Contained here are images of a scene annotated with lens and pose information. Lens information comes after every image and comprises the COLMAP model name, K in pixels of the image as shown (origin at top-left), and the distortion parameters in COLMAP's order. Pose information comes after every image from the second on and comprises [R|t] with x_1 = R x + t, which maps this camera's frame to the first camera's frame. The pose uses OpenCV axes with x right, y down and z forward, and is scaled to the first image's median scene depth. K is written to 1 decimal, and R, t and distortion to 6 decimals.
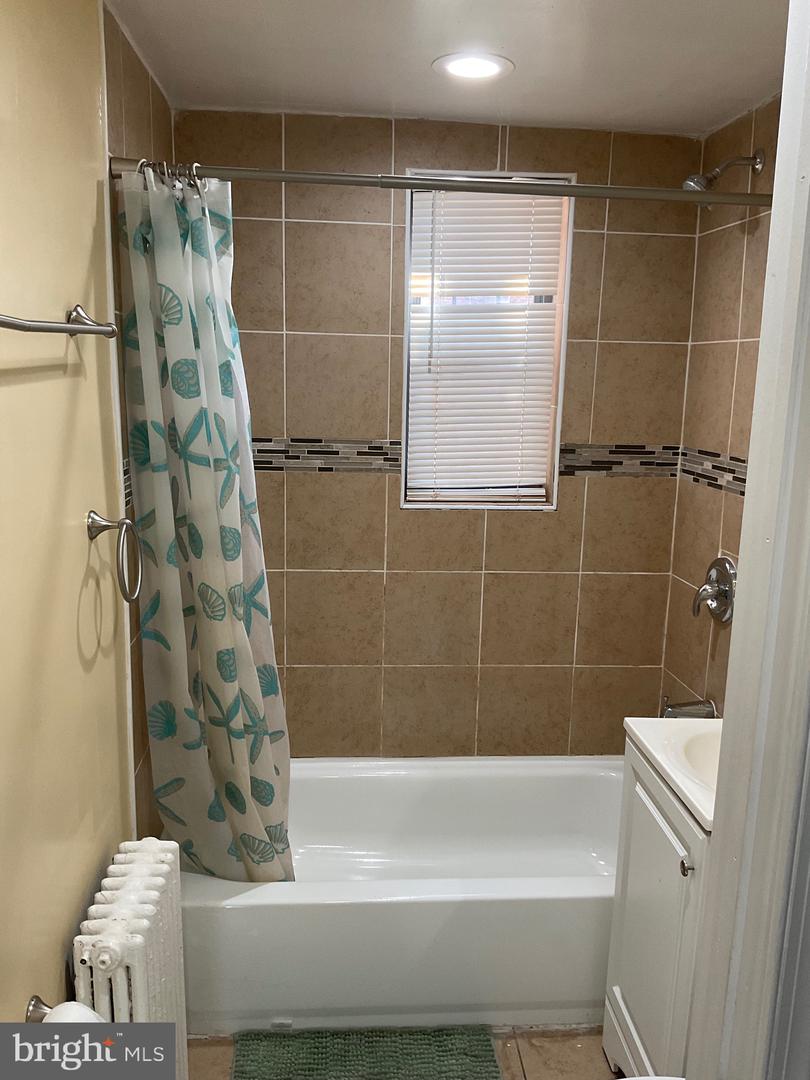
lens RADIAL K [[898.1, 0, 405.7], [0, 898.1, 547.0], [0, 0, 1]] dist [0.088204, -0.161635]
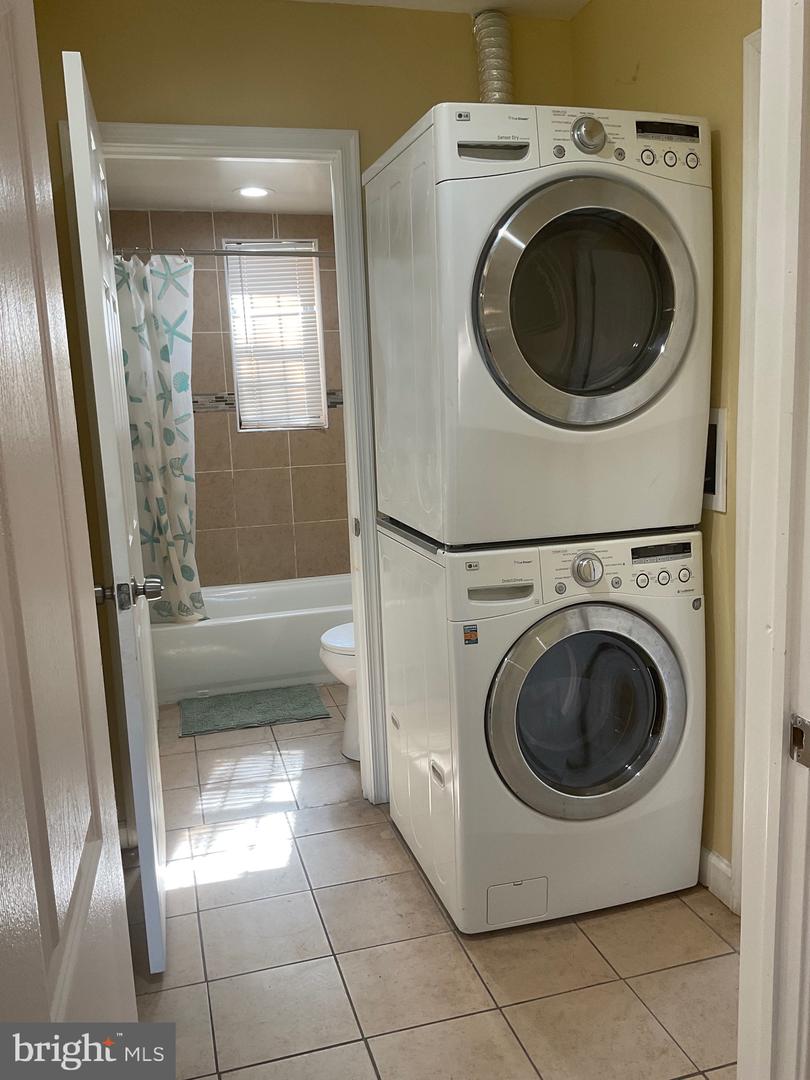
lens RADIAL K [[898.1, 0, 401.5], [0, 898.1, 541.4], [0, 0, 1]] dist [0.088204, -0.161635]
pose [[0.978491, -0.094257, 0.183494, -0.038467], [0.099833, 0.994775, -0.021370, 0.252356], [-0.180521, 0.039229, 0.982788, -0.804819]]
